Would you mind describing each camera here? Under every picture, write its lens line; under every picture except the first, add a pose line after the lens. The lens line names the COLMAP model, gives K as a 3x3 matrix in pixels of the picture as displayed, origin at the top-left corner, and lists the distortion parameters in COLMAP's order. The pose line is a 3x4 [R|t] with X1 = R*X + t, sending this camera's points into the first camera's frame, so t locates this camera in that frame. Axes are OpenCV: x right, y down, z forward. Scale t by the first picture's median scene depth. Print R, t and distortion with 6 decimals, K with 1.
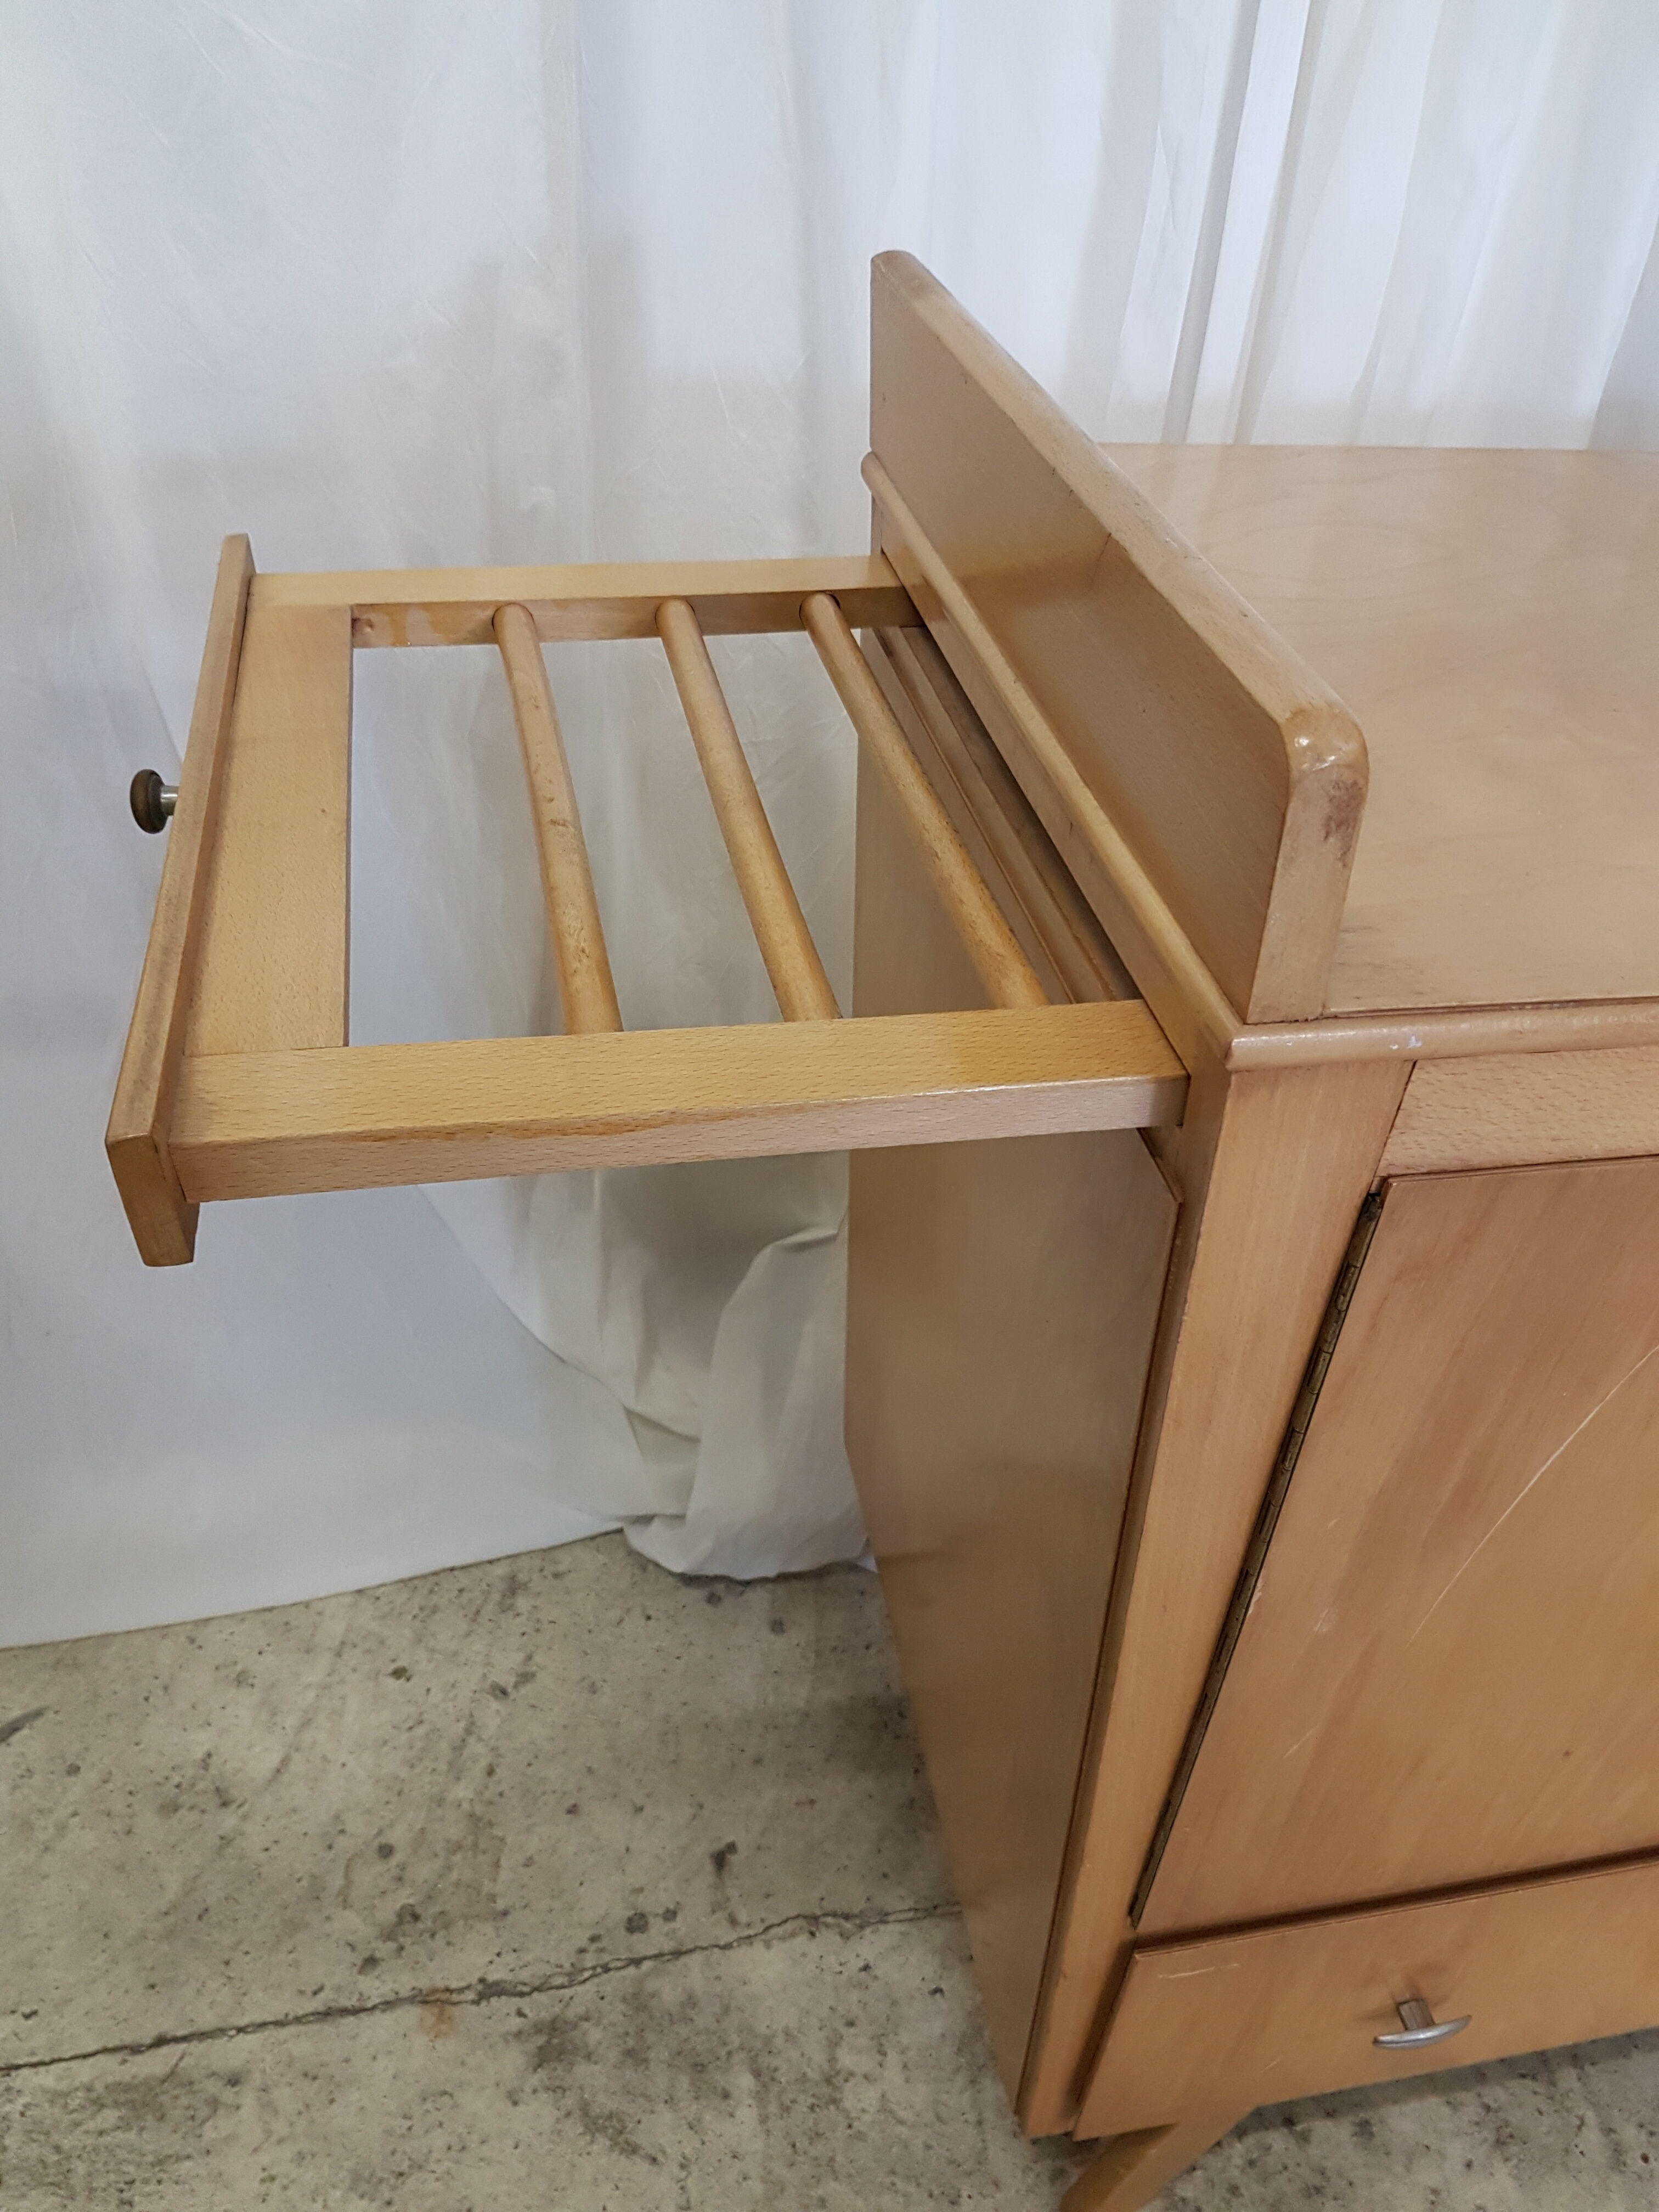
lens RADIAL K [[1720.3, 0, 829.5], [0, 1720.3, 1106.0], [0, 0, 1]] dist [0.034612, -0.086054]
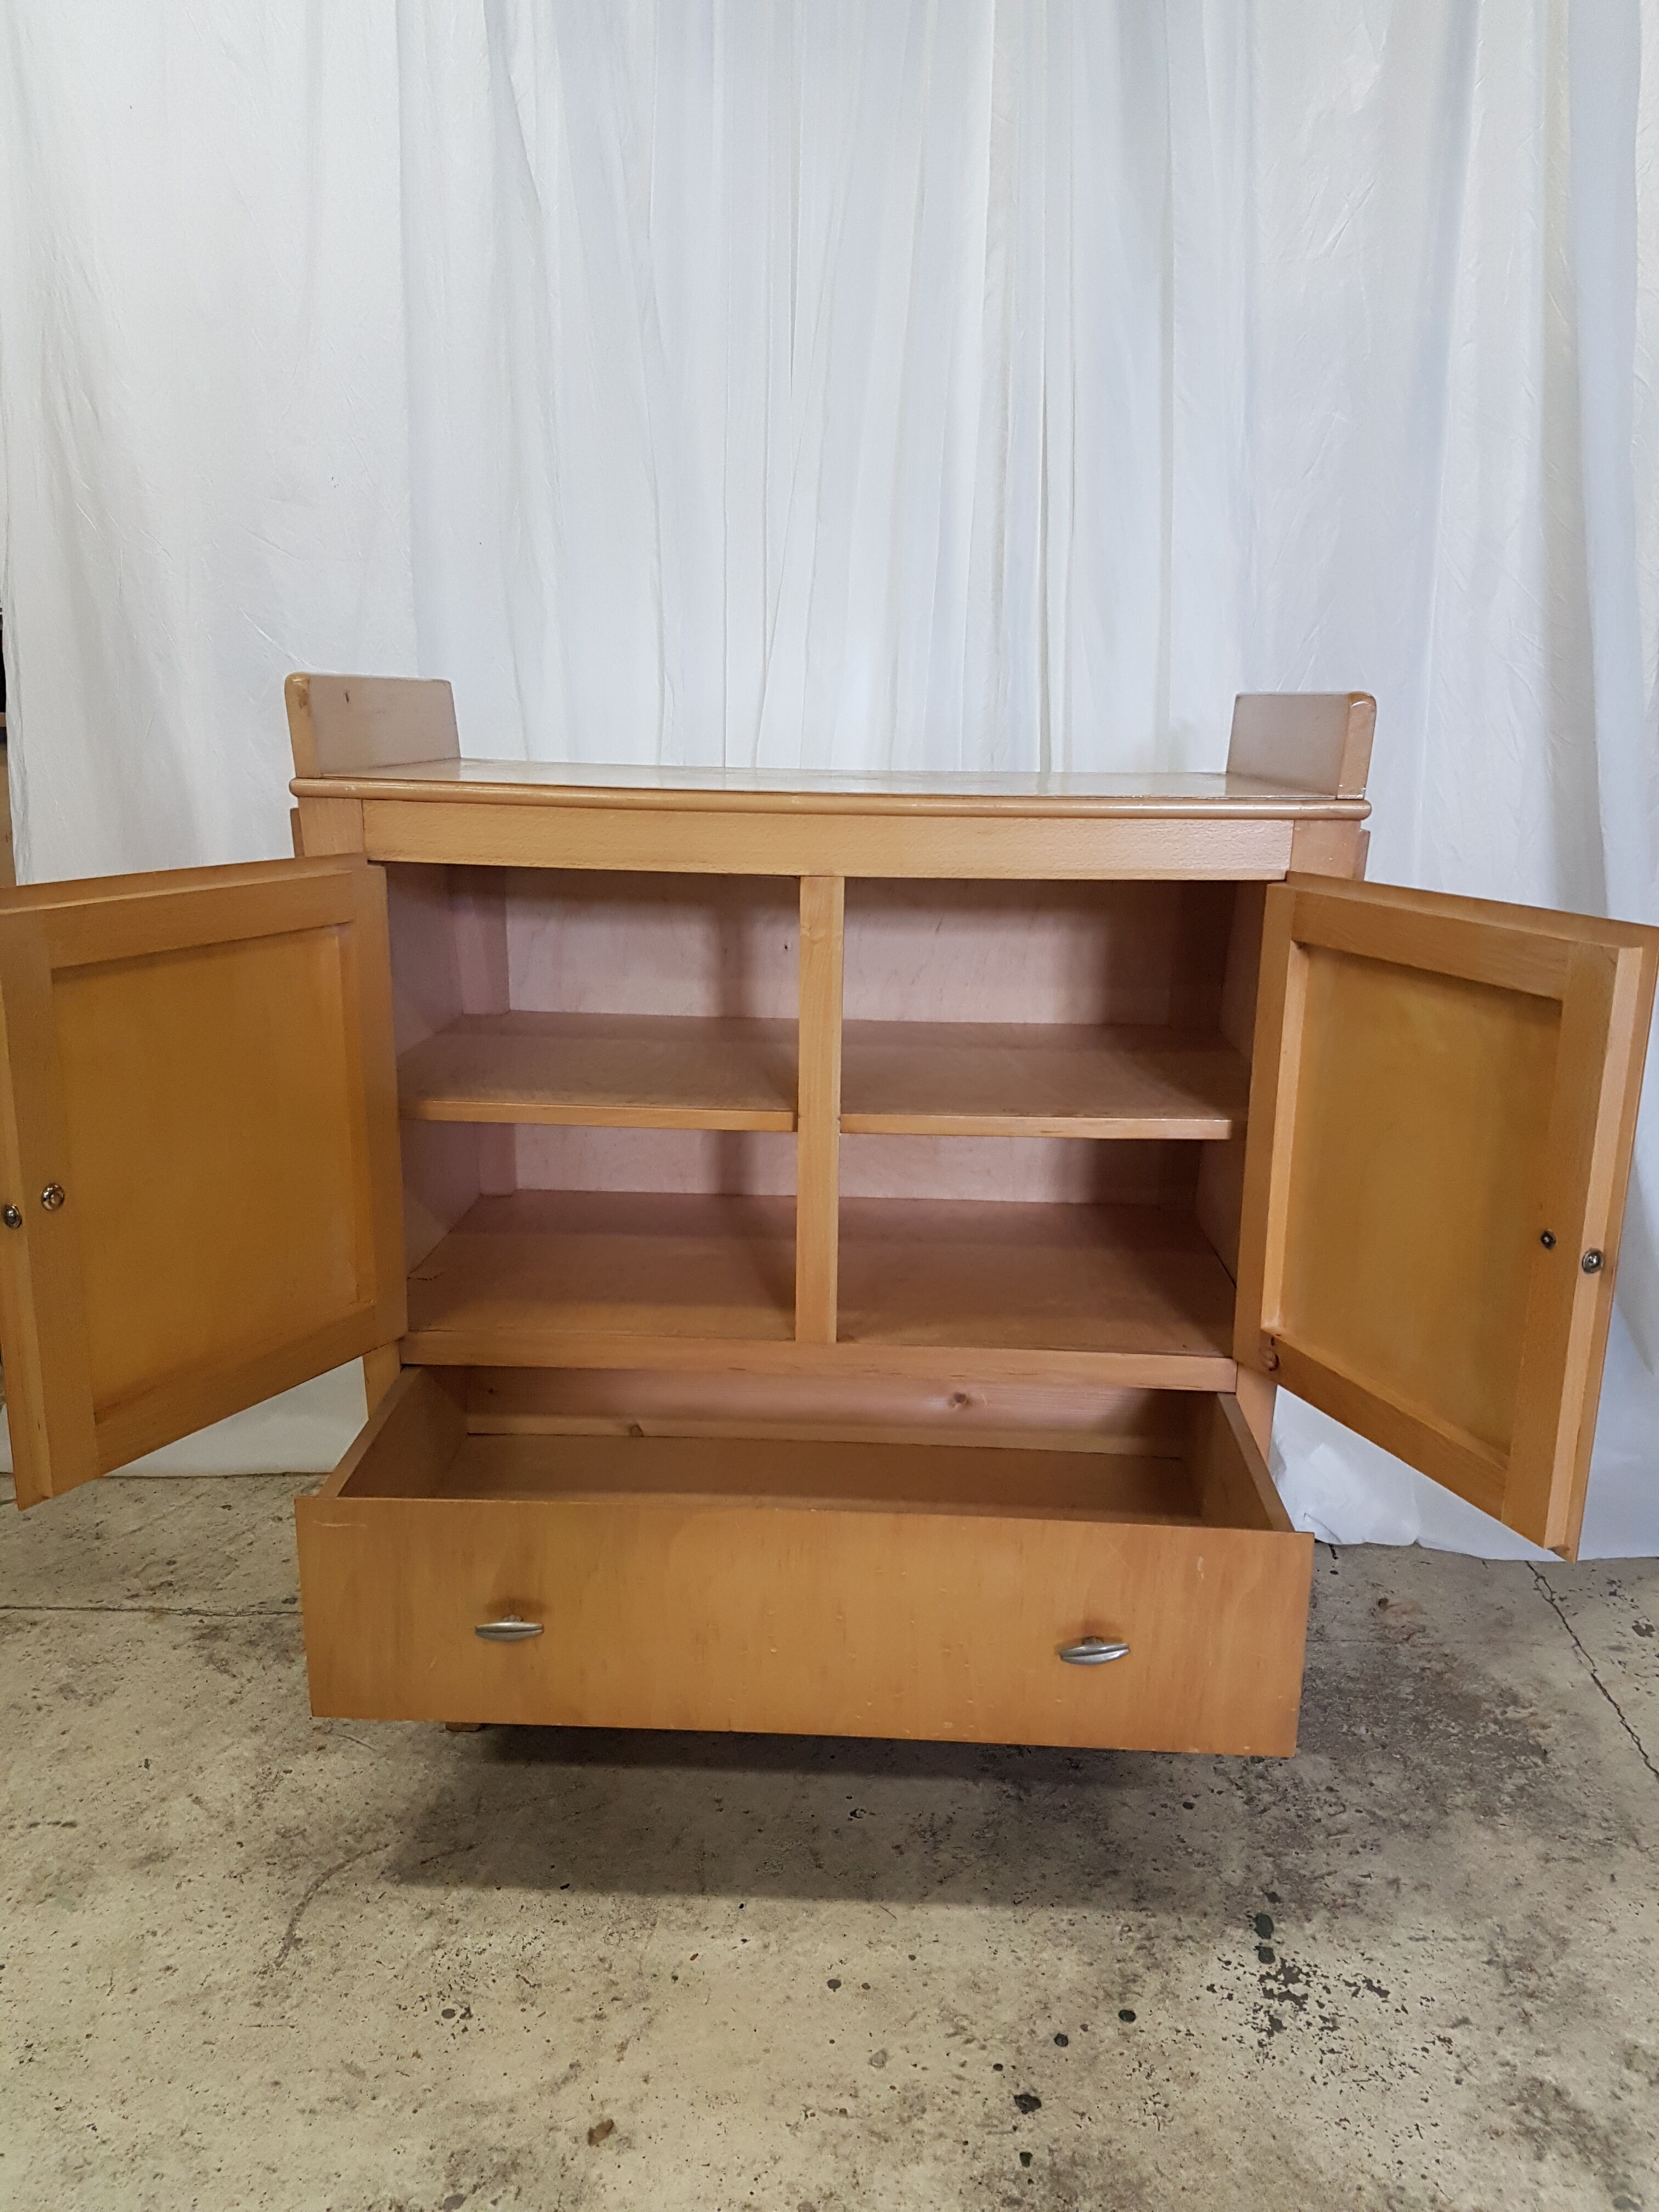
lens RADIAL K [[1708.5, 0, 833.9], [0, 1708.5, 1102.2], [0, 0, 1]] dist [0.066848, -0.143313]
pose [[0.972162, 0.006502, -0.234219, 0.770946], [-0.107210, 0.901181, -0.419974, 0.680878], [0.208343, 0.433394, 0.876791, -0.527368]]
